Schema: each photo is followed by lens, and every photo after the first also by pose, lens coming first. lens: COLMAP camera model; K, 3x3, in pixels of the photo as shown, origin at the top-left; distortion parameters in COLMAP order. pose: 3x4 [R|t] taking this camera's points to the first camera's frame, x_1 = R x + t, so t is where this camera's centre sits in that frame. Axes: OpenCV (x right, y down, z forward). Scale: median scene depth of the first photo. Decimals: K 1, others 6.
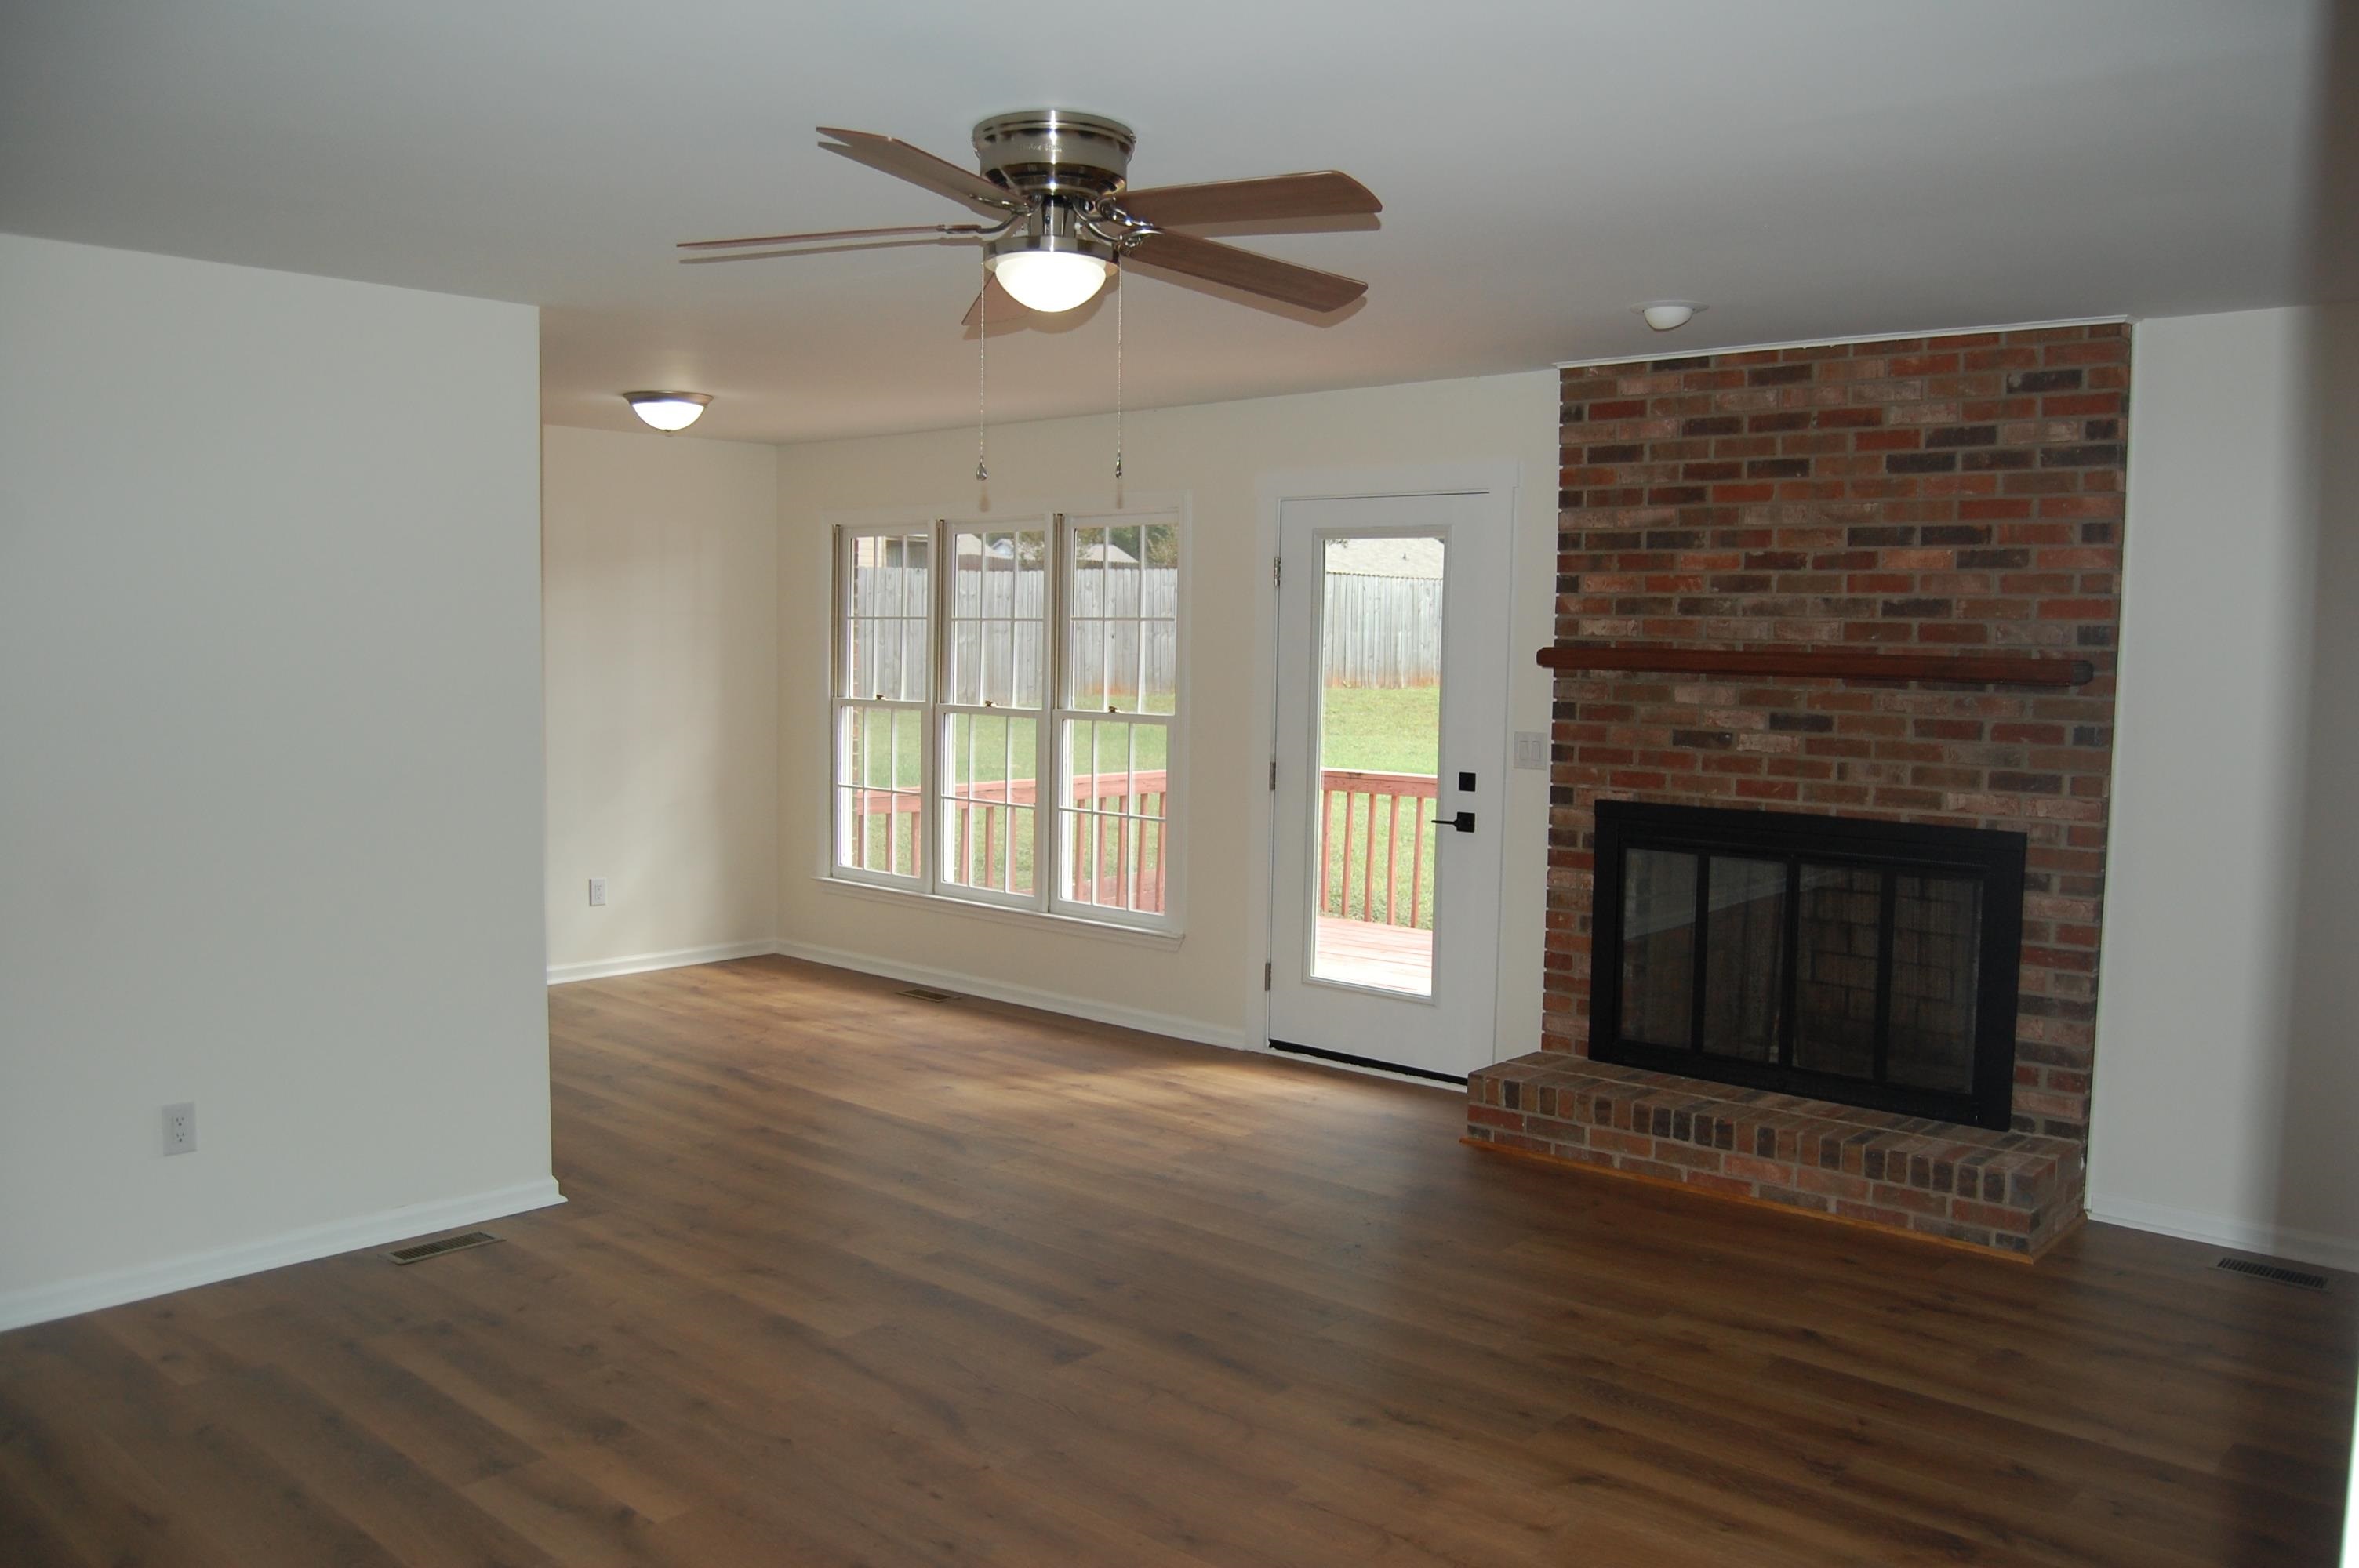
lens RADIAL K [[1844.4, 0, 1212.2], [0, 1844.4, 788.2], [0, 0, 1]] dist [-0.090141, 0.033488]
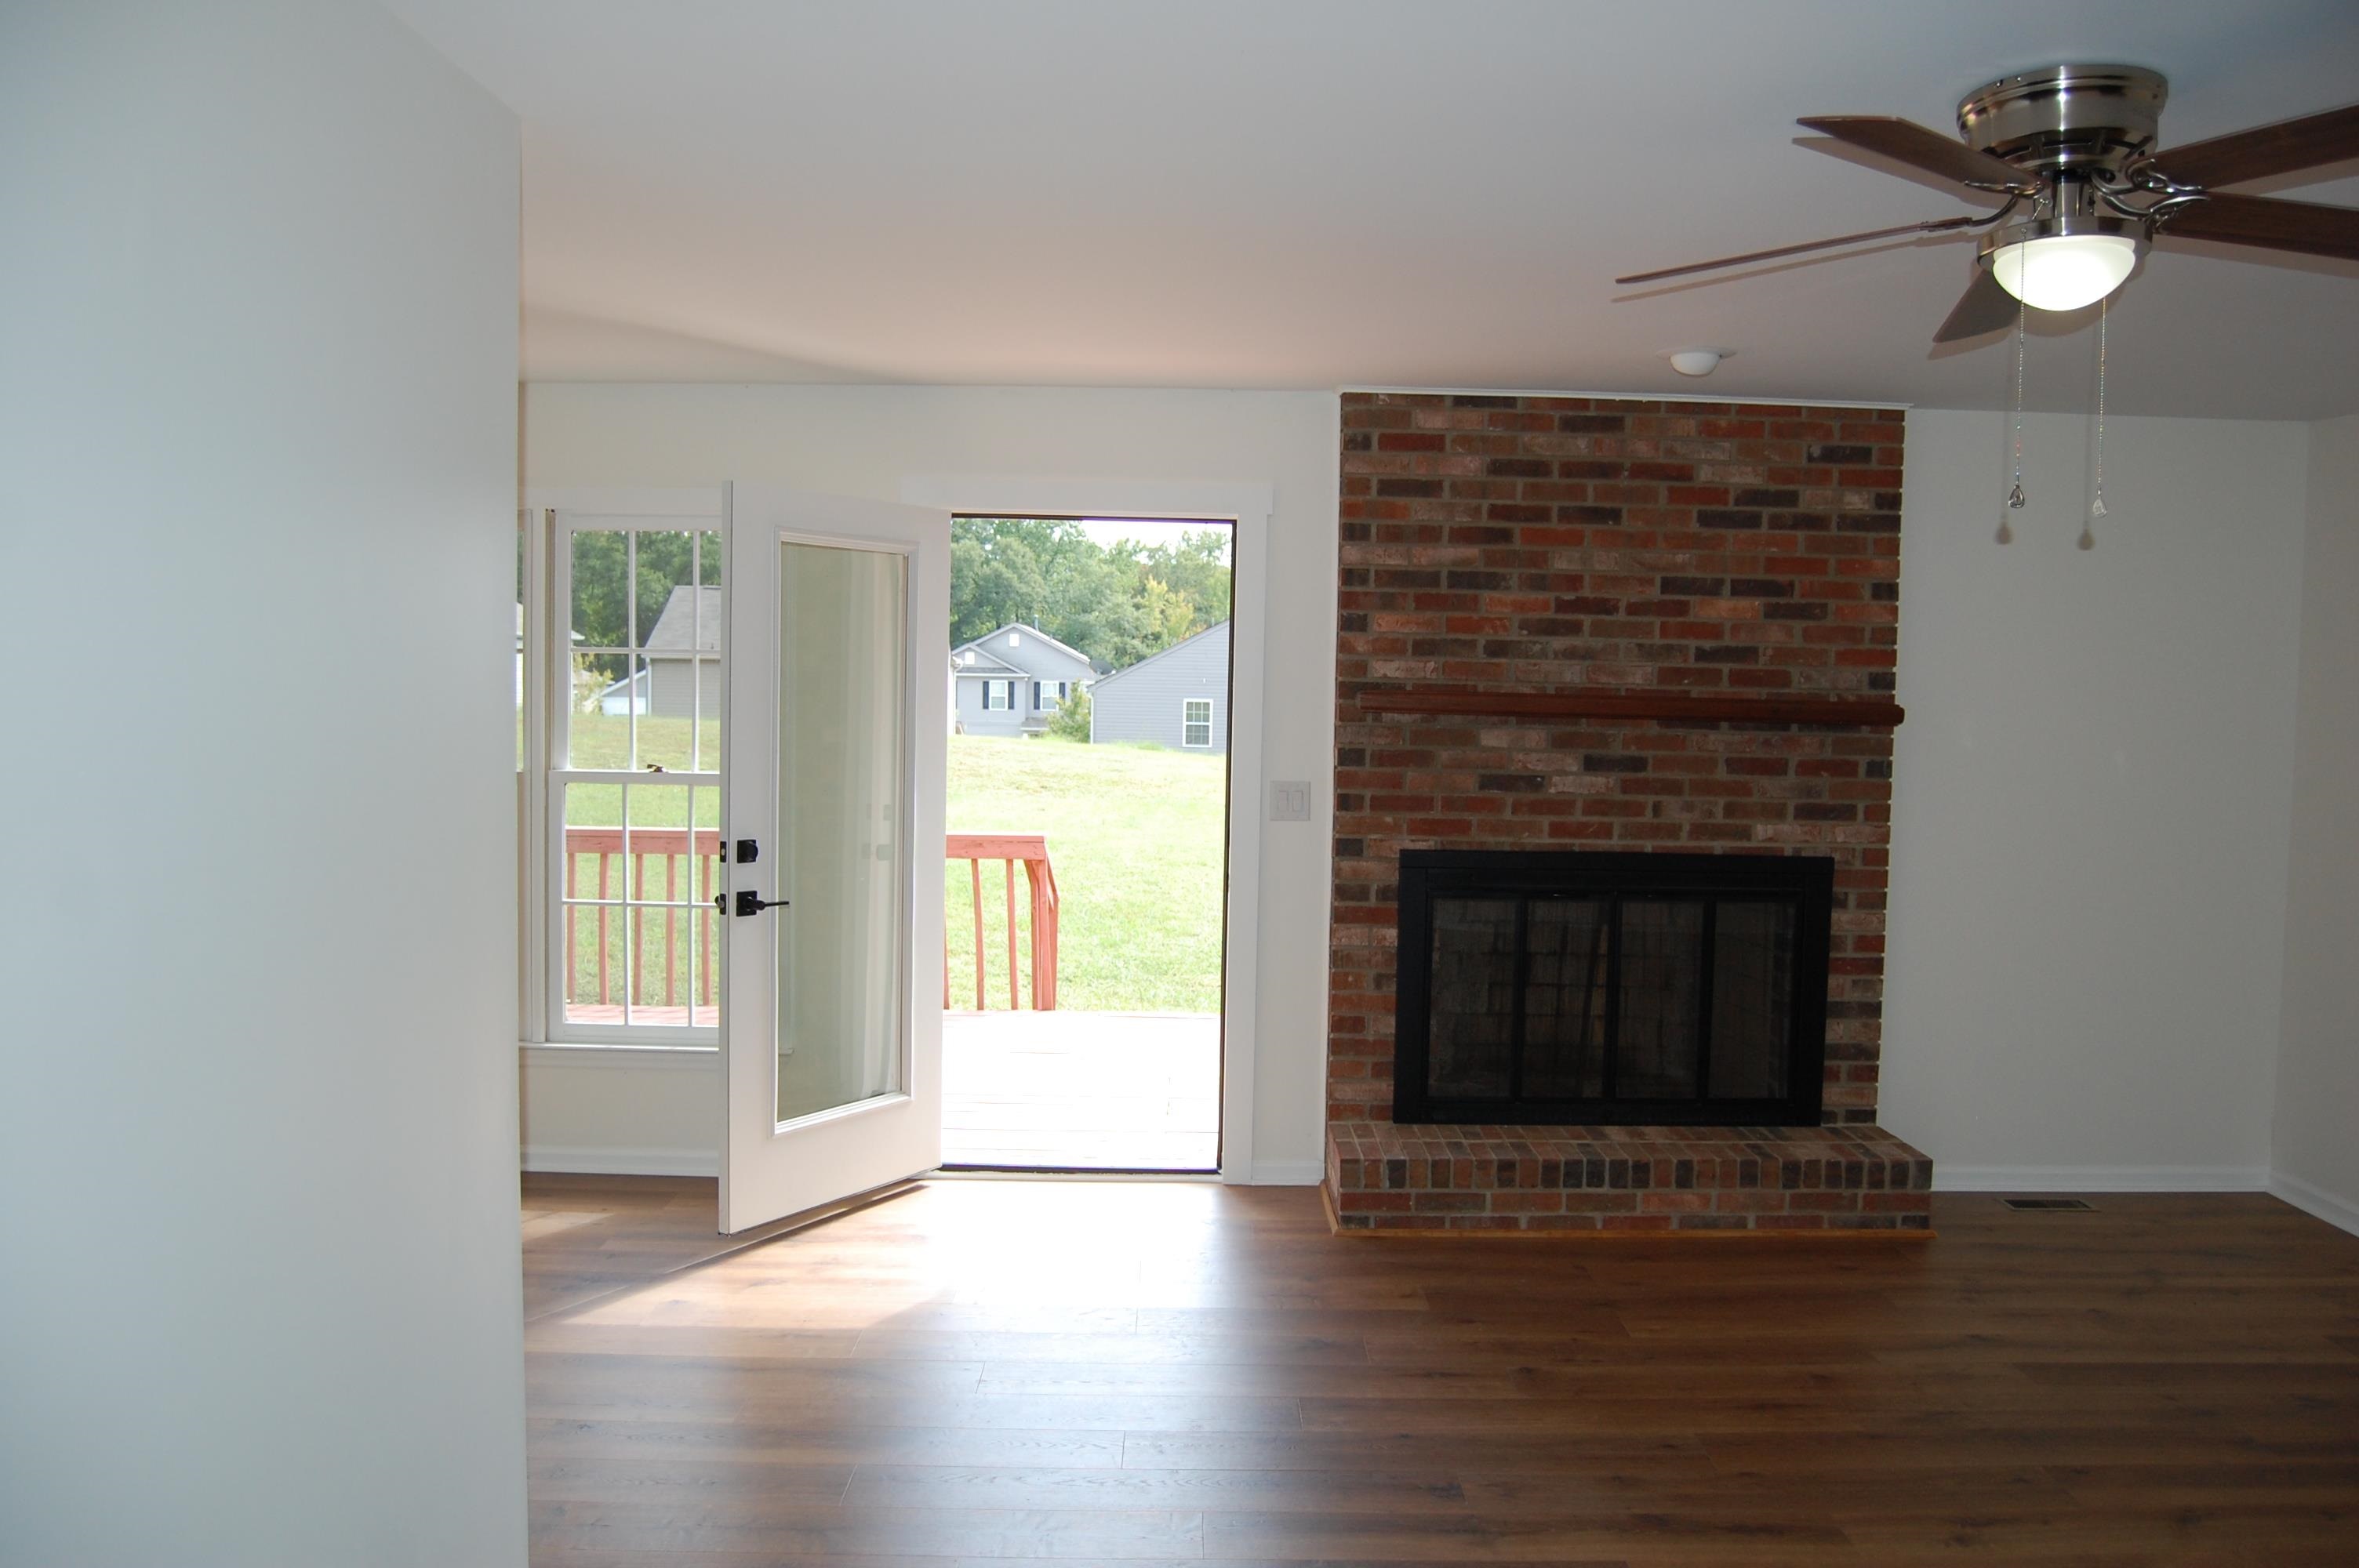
lens RADIAL K [[1844.4, 0, 1210.8], [0, 1844.4, 794.6], [0, 0, 1]] dist [-0.090141, 0.033488]
pose [[0.744553, -0.042545, 0.666206, -0.532181], [0.046956, 0.998833, 0.011308, -0.040478], [-0.665910, 0.022863, 0.745682, 0.377133]]
